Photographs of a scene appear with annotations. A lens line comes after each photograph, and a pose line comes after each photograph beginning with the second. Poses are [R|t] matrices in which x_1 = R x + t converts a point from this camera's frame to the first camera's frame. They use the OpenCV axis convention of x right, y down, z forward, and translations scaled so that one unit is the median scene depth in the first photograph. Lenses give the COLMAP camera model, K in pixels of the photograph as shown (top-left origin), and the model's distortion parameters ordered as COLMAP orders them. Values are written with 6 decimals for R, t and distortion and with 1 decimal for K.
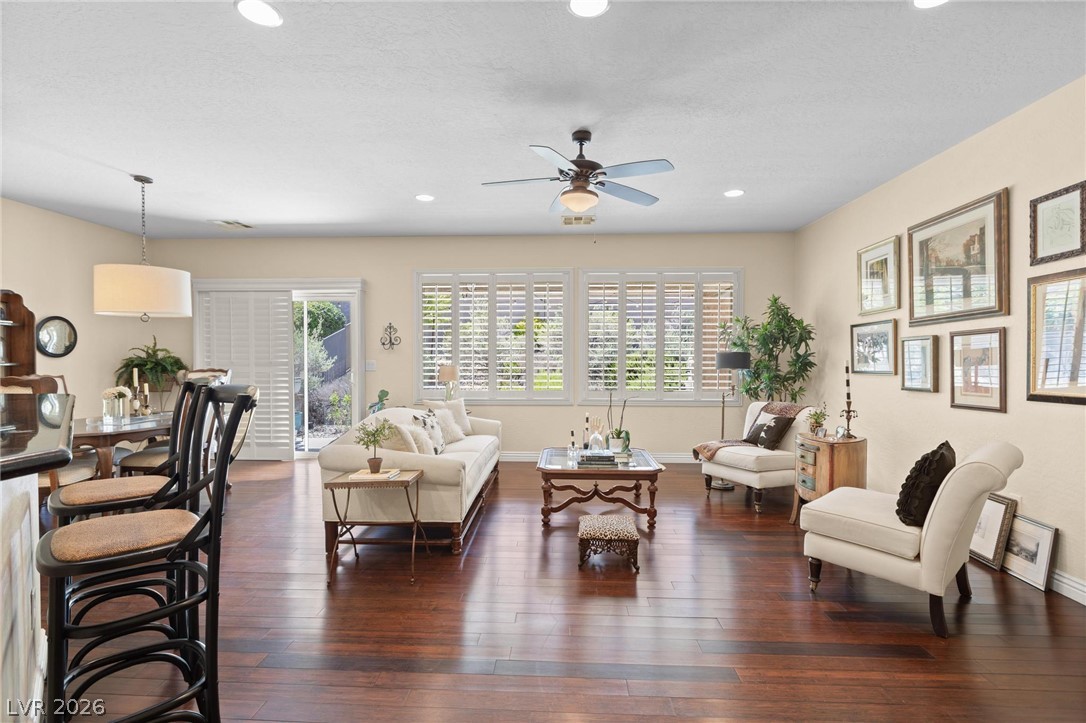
lens RADIAL K [[513.1, 0, 544.3], [0, 513.1, 366.1], [0, 0, 1]] dist [-0.003296, -0.000150]
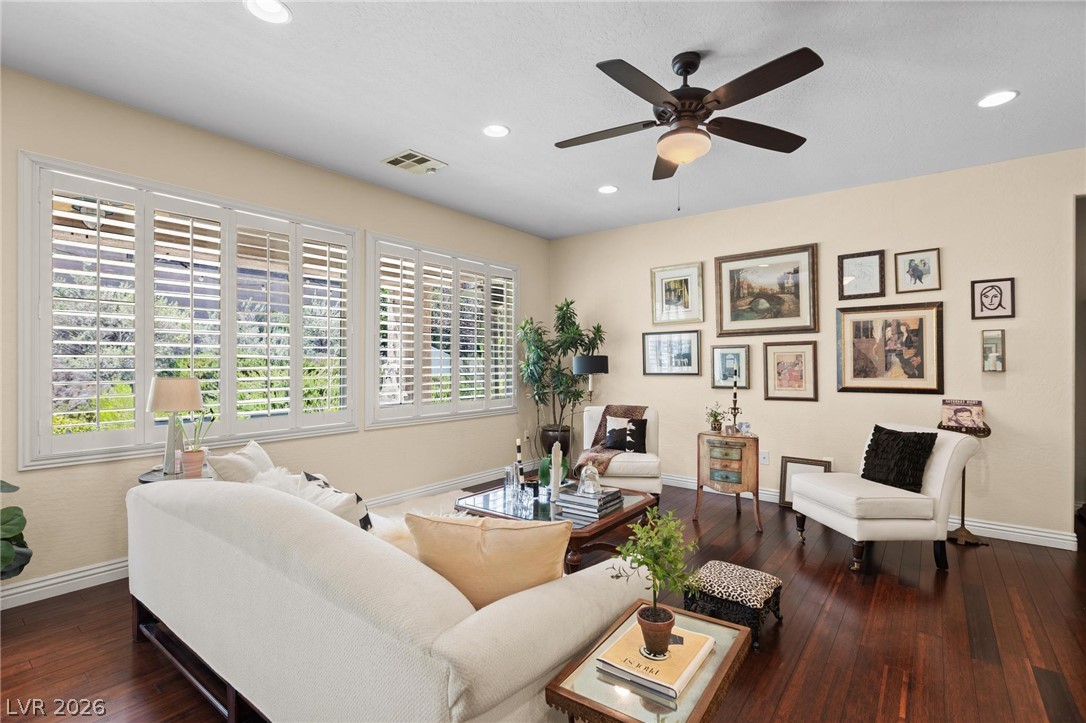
lens RADIAL K [[510.3, 0, 543.0], [0, 510.3, 361.5], [0, 0, 1]] dist [0.001768, 0.000392]
pose [[0.566606, -0.001040, 0.823988, -0.599586], [0.011659, 0.999909, -0.006755, -0.015387], [-0.823906, 0.013434, 0.566567, 0.703642]]
